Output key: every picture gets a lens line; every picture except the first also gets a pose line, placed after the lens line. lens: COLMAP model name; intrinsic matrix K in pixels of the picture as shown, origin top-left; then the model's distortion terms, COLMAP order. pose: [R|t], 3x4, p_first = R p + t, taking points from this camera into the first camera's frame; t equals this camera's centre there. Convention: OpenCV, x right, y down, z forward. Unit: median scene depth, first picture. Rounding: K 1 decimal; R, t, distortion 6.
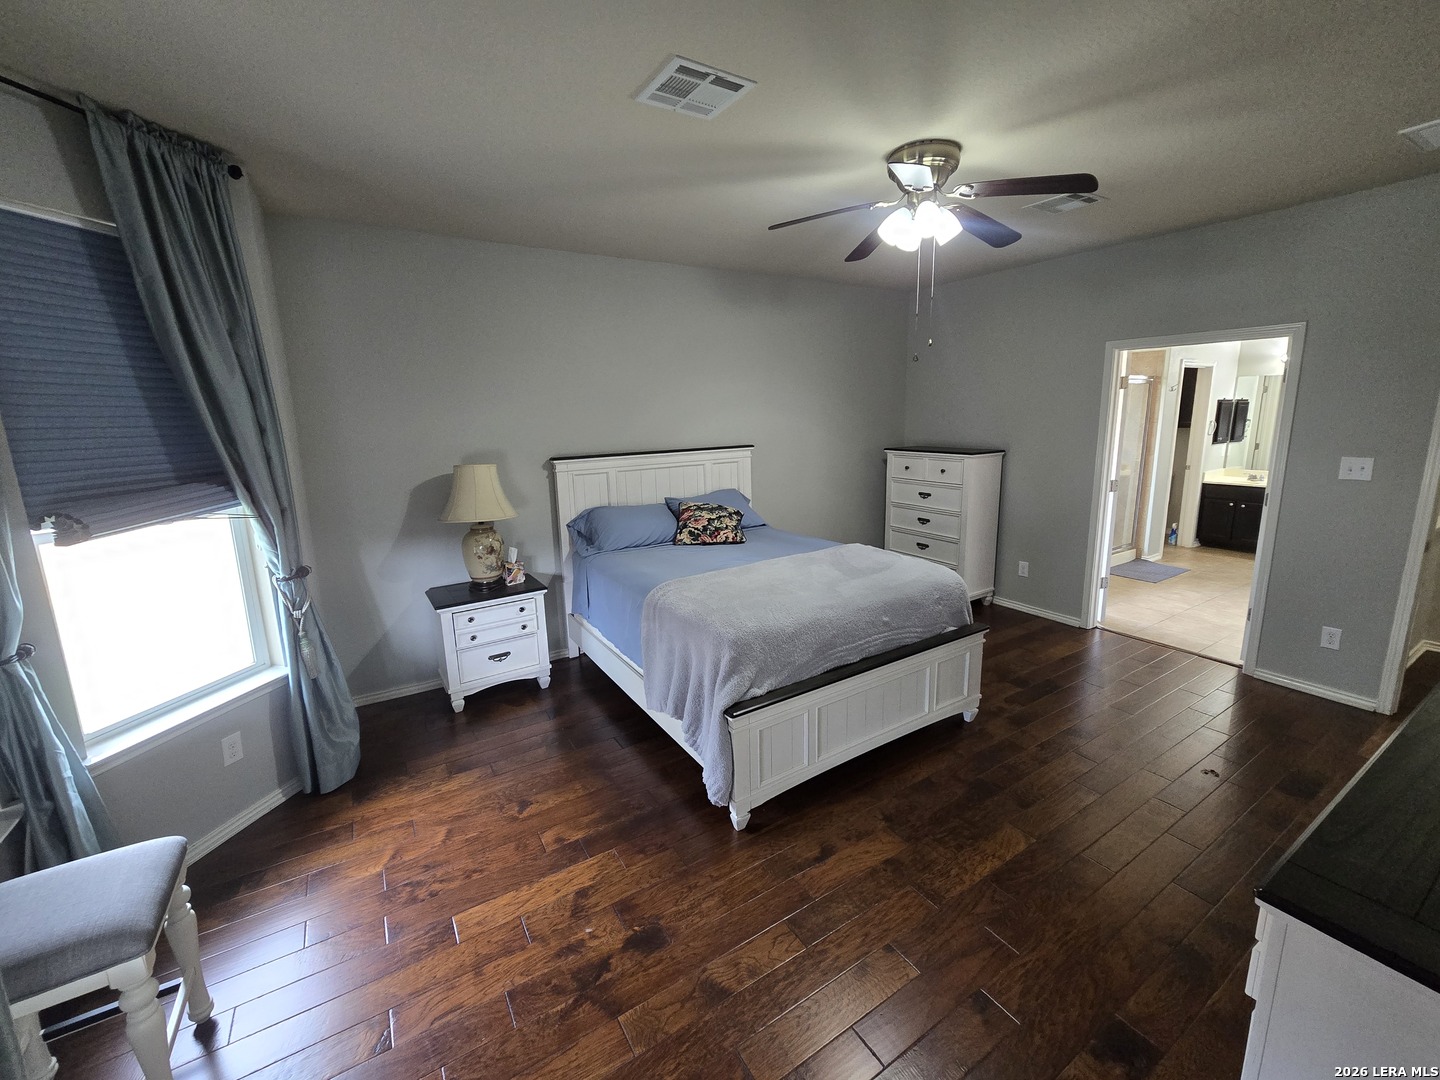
lens RADIAL K [[593.8, 0, 713.0], [0, 593.8, 546.0], [0, 0, 1]] dist [-0.003669, -0.000039]
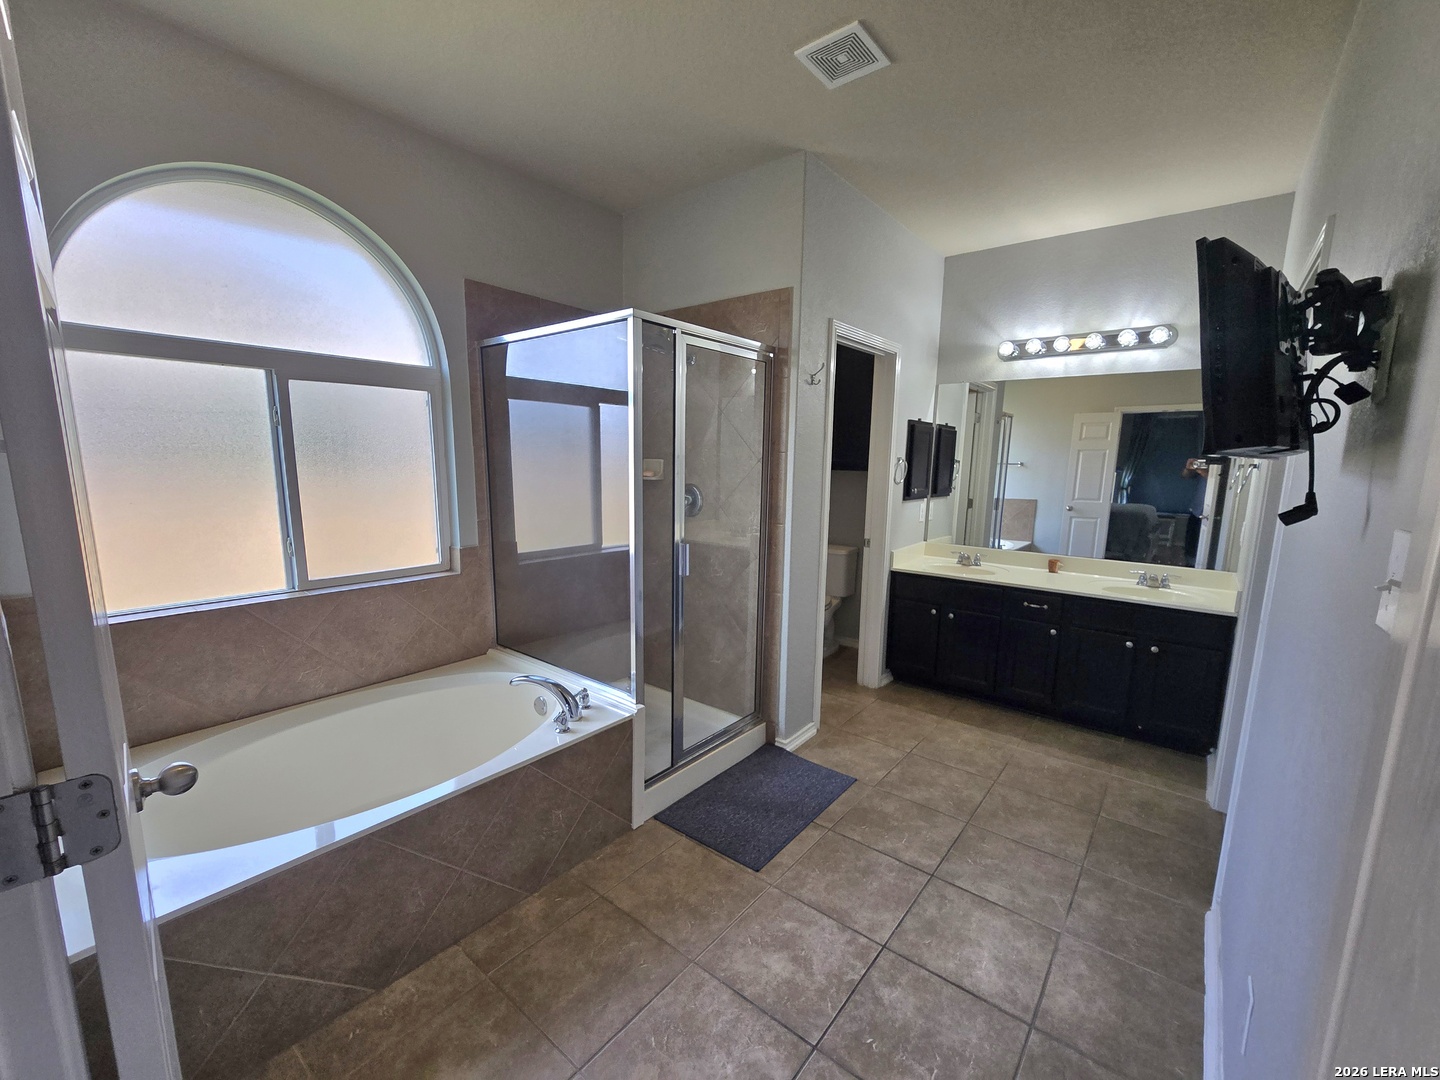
lens RADIAL K [[593.8, 0, 722.2], [0, 593.8, 545.3], [0, 0, 1]] dist [-0.003669, -0.000039]
pose [[0.942722, 0.006173, 0.333521, 0.497043], [0.010536, 0.998779, -0.048268, -0.105077], [-0.333412, 0.049018, 0.941506, 0.535151]]
